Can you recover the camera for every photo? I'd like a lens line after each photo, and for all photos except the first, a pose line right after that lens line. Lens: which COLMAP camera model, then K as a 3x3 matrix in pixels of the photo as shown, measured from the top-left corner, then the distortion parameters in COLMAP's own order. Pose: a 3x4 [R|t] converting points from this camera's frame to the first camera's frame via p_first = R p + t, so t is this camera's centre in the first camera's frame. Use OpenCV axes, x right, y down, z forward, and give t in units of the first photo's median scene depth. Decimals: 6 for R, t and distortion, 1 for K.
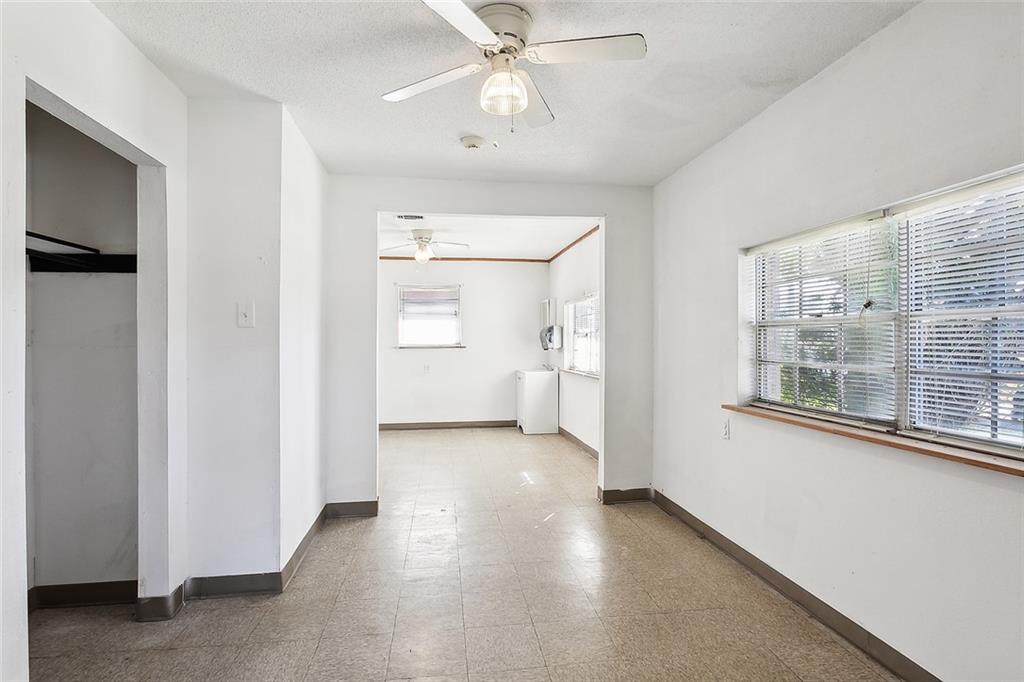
lens RADIAL K [[547.7, 0, 511.1], [0, 547.7, 340.4], [0, 0, 1]] dist [0.000781, 0.000043]
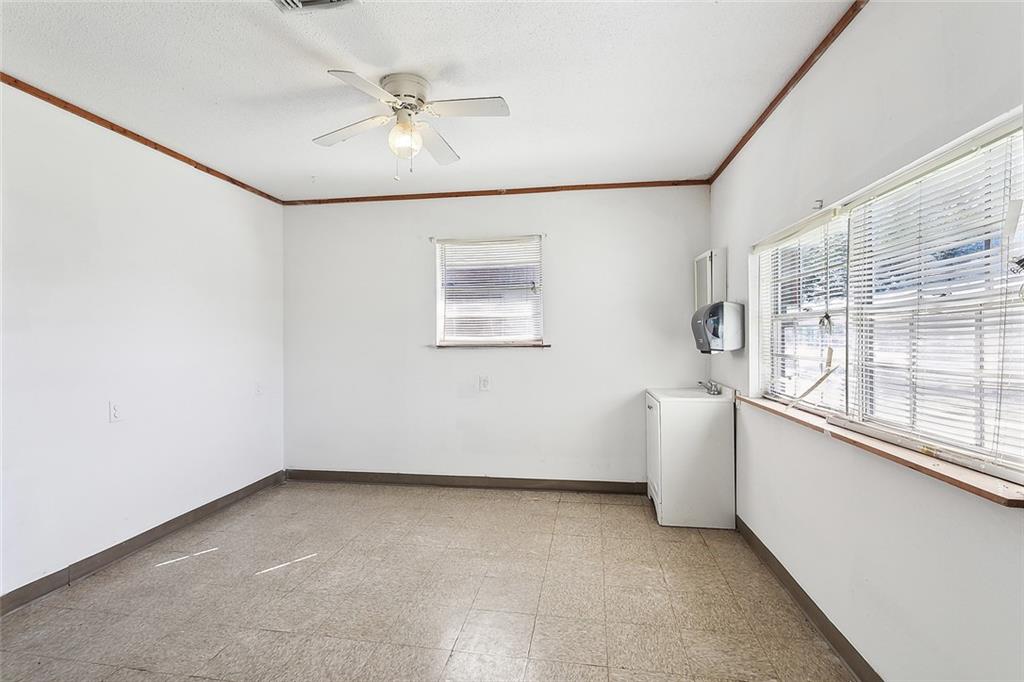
lens RADIAL K [[495.7, 0, 507.8], [0, 495.7, 333.3], [0, 0, 1]] dist [-0.022560, -0.000478]
pose [[0.954389, -0.004295, -0.298534, 0.027623], [0.002230, 0.999971, -0.007258, 0.002764], [0.298557, 0.006261, 0.954371, 0.539326]]
